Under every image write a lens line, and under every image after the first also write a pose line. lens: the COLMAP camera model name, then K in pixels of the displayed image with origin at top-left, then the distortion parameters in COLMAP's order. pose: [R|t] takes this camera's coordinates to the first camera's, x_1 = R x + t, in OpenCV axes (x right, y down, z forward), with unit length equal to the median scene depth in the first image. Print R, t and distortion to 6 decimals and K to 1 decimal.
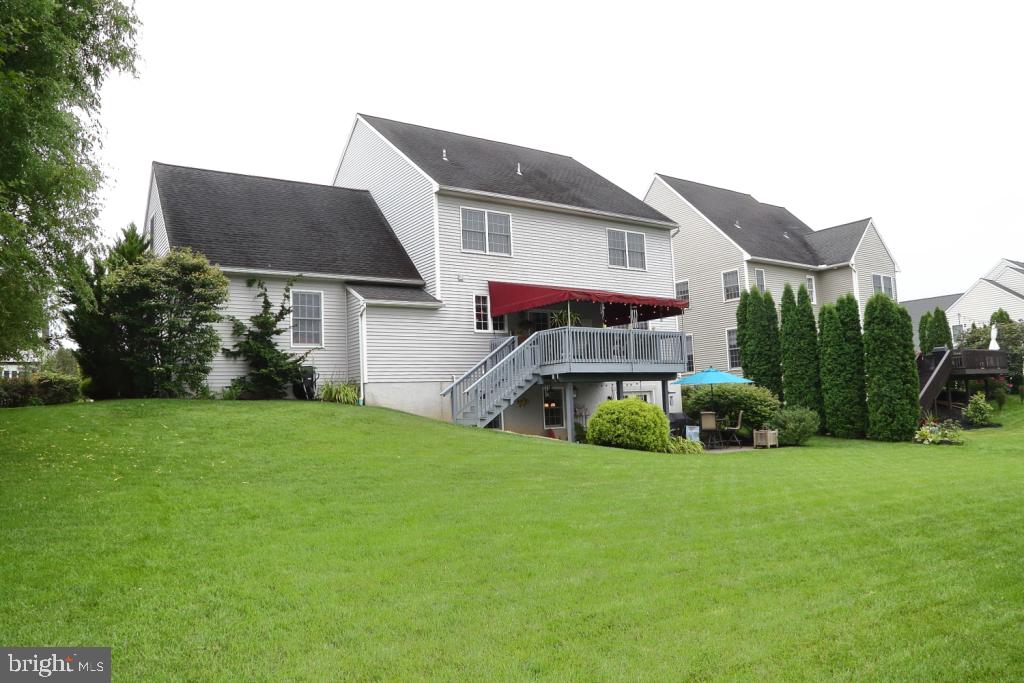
lens RADIAL K [[692.8, 0, 511.5], [0, 692.8, 345.0], [0, 0, 1]] dist [-0.004312, 0.004714]
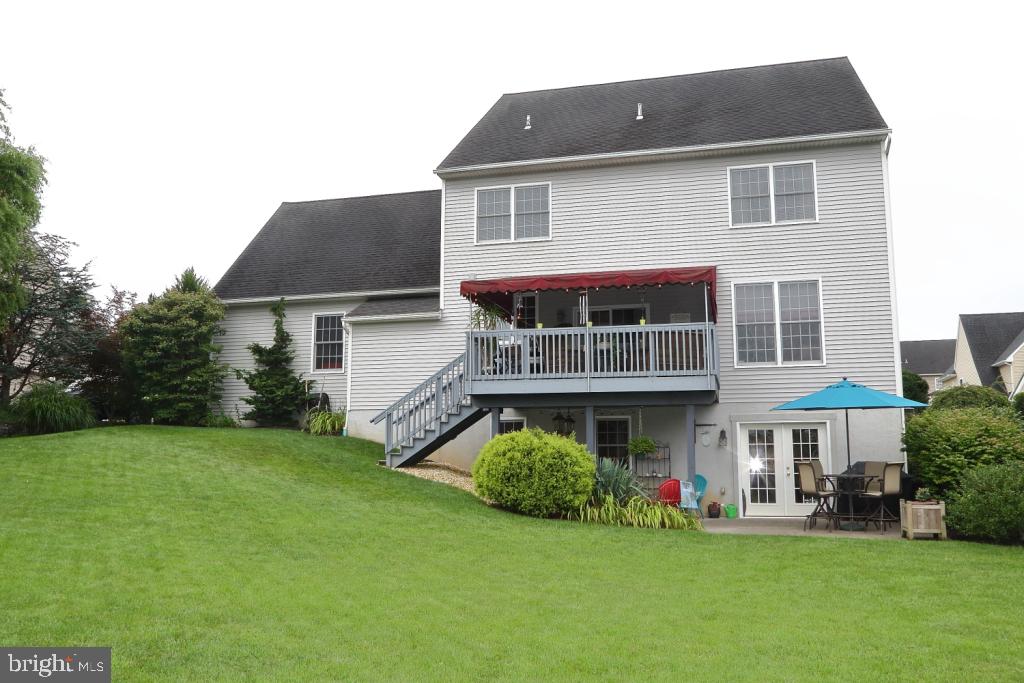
lens RADIAL K [[832.8, 0, 511.9], [0, 832.8, 336.9], [0, 0, 1]] dist [0.005448, 0.001688]
pose [[0.669817, -0.068674, -0.739343, 0.631419], [0.042350, 0.997626, -0.054297, 0.023640], [0.741317, 0.005058, 0.671136, 0.376720]]
